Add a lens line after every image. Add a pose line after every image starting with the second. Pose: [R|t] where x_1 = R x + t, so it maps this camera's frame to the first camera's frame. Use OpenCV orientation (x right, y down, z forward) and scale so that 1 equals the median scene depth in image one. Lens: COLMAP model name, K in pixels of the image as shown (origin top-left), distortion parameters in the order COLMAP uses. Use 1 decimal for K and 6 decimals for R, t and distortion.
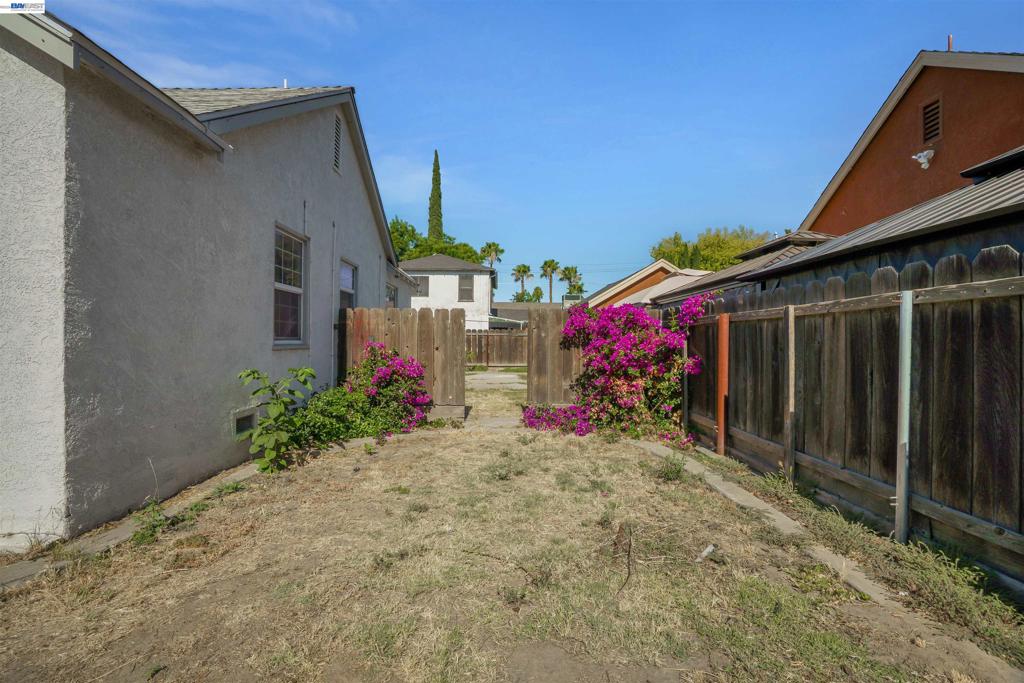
lens RADIAL K [[482.8, 0, 513.7], [0, 482.8, 346.9], [0, 0, 1]] dist [-0.068957, 0.028370]
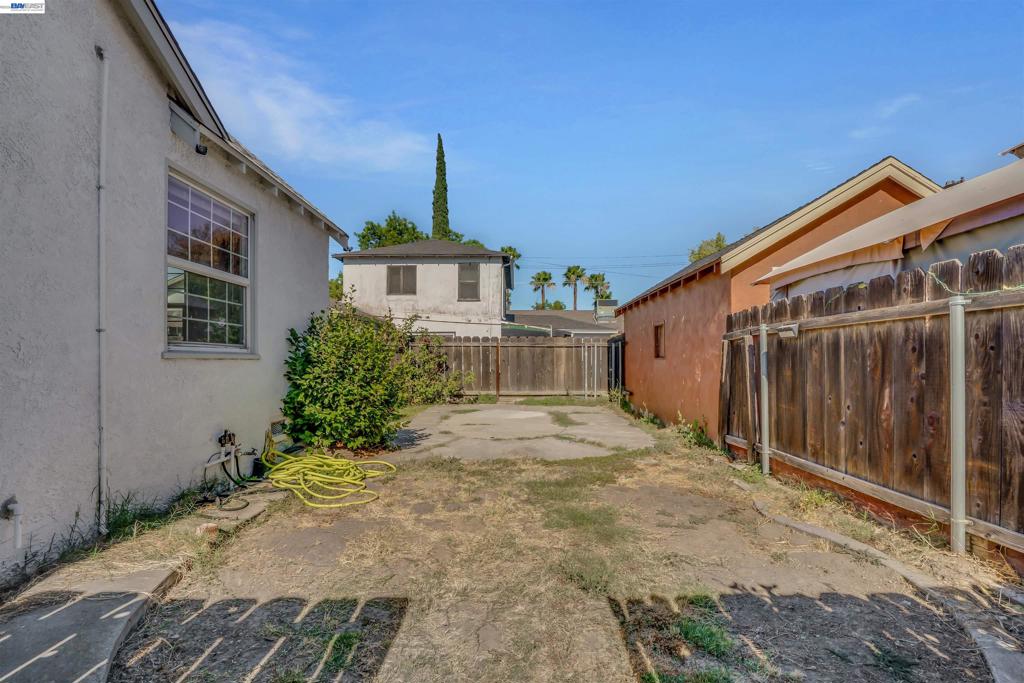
lens RADIAL K [[482.8, 0, 513.7], [0, 482.8, 346.9], [0, 0, 1]] dist [-0.068957, 0.028370]
pose [[0.999240, -0.010719, -0.037480, -0.004501], [0.009229, 0.999169, -0.039705, 0.001161], [0.037875, 0.039329, 0.998508, 0.175036]]
